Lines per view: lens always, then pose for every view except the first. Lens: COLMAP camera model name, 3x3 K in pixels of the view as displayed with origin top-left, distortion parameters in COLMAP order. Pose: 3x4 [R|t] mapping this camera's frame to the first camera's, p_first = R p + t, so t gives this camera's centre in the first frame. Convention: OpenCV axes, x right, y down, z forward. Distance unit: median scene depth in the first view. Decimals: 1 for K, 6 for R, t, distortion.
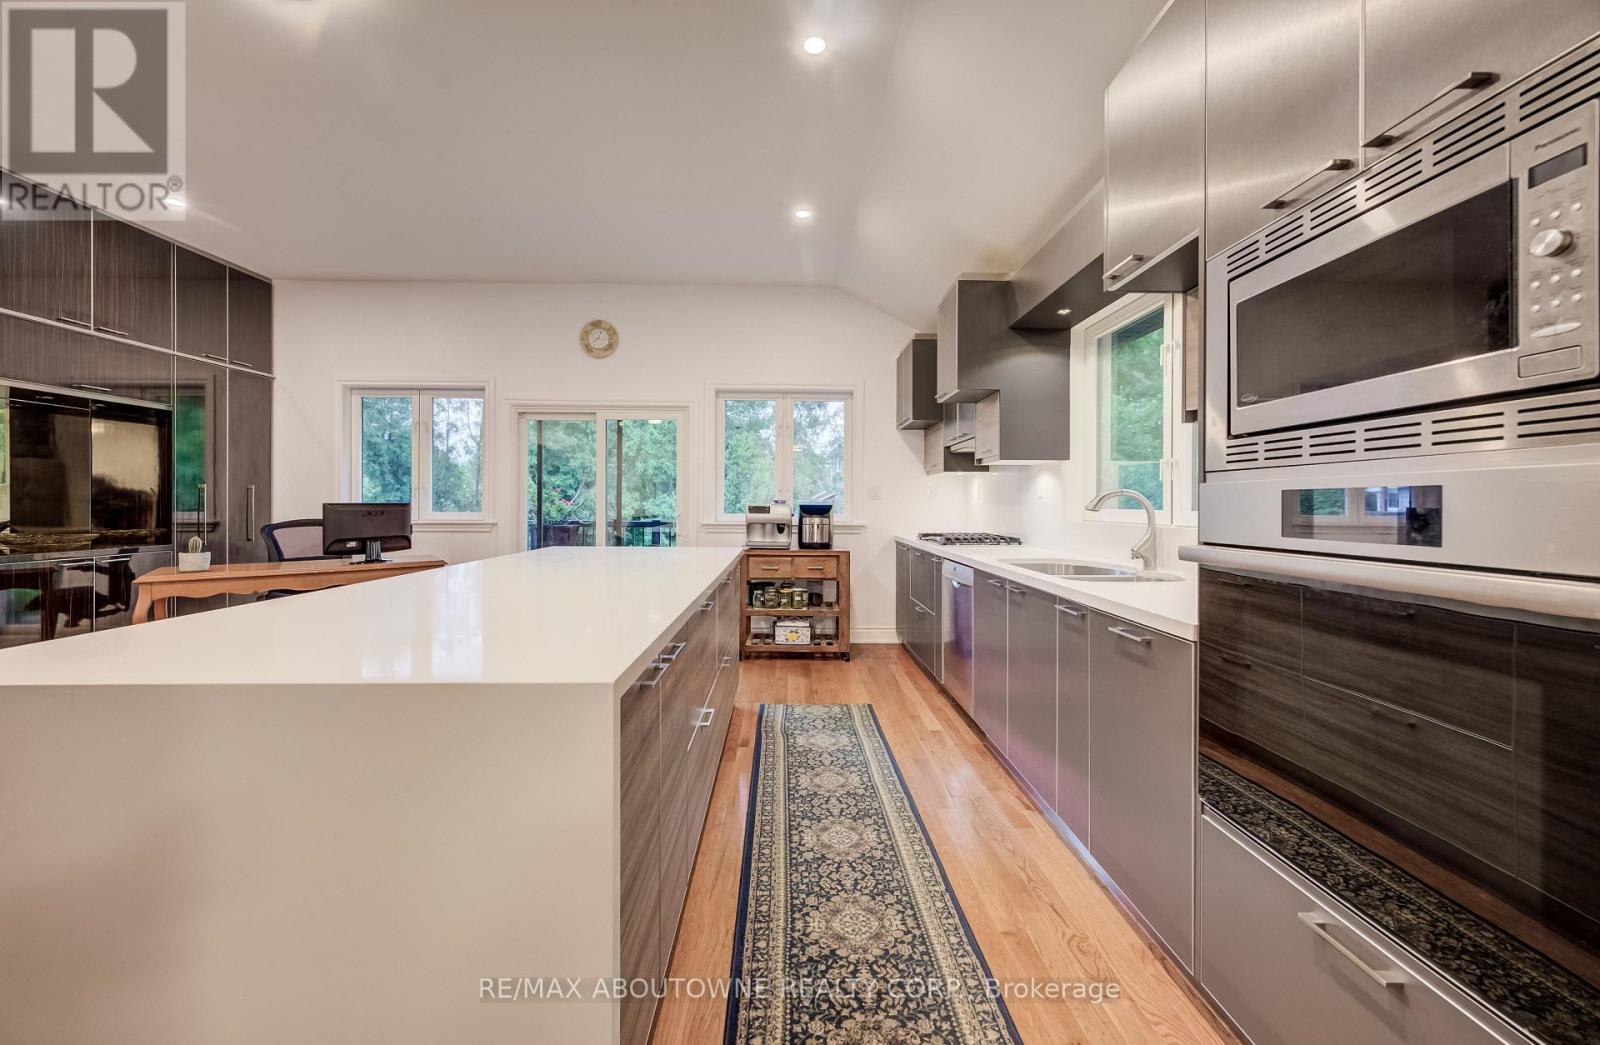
lens RADIAL K [[615.1, 0, 802.4], [0, 615.1, 511.6], [0, 0, 1]] dist [-0.001584, -0.000233]
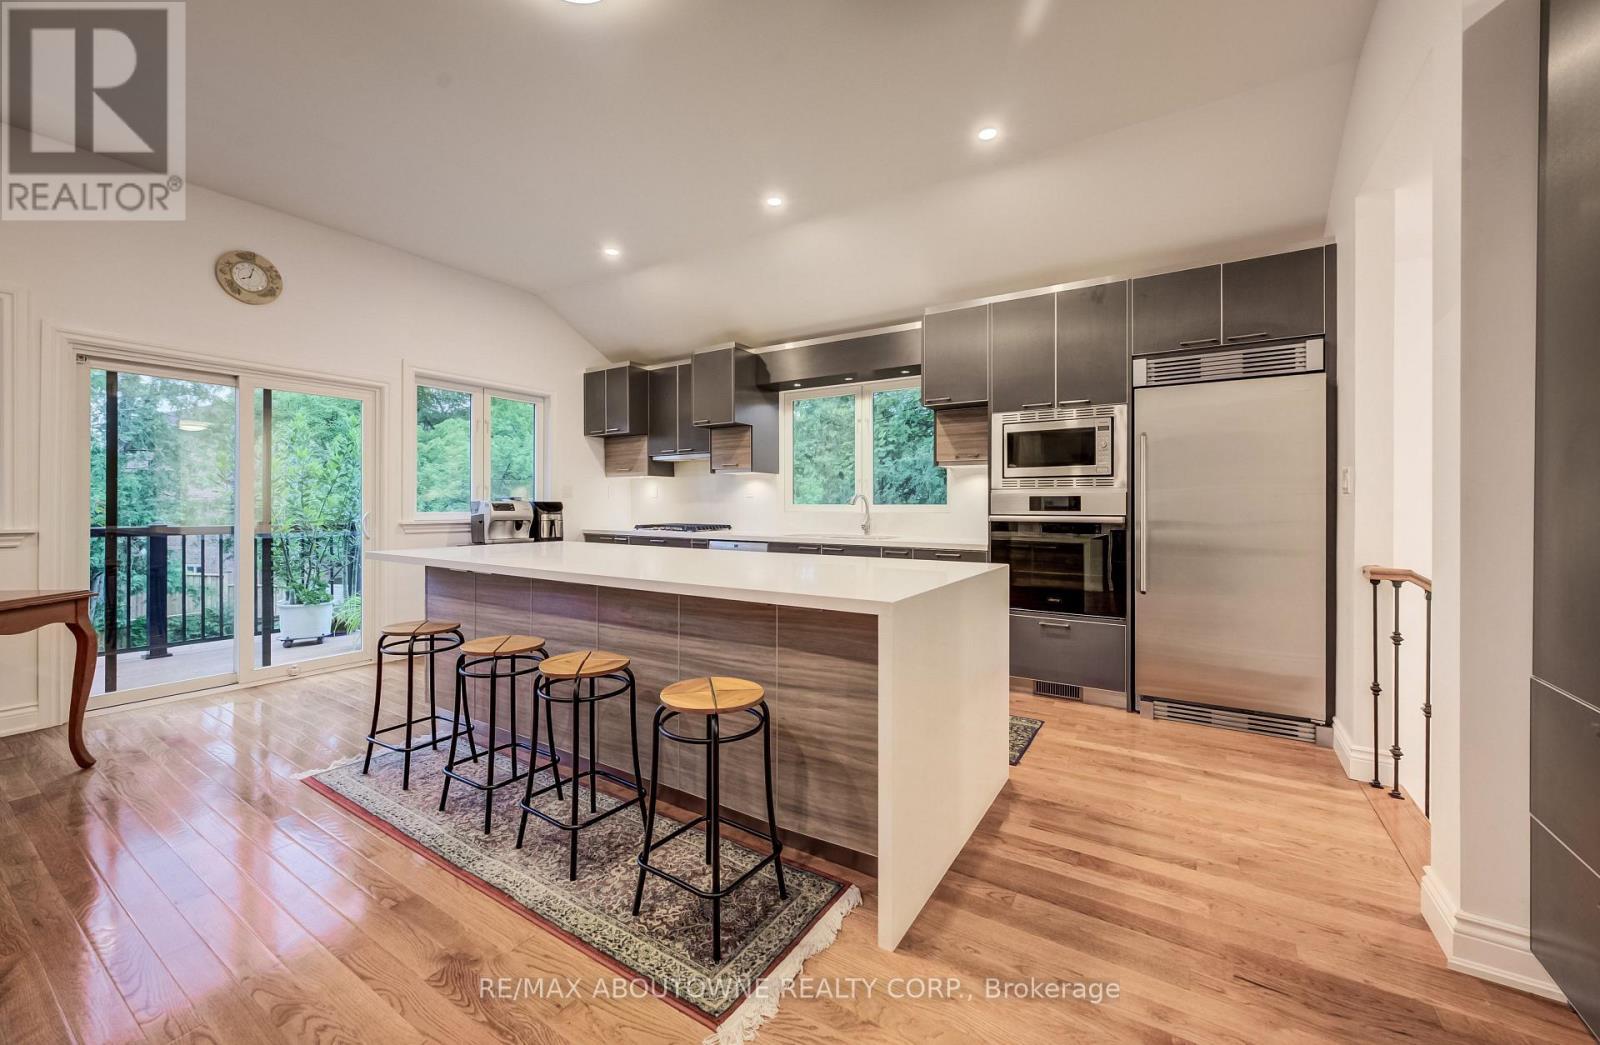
lens RADIAL K [[615.1, 0, 797.0], [0, 615.1, 510.2], [0, 0, 1]] dist [-0.001584, -0.000233]
pose [[0.572255, -0.007117, 0.820045, -0.607734], [0.008548, 0.999960, 0.002713, 0.003915], [-0.820031, 0.005457, 0.572293, 0.036415]]
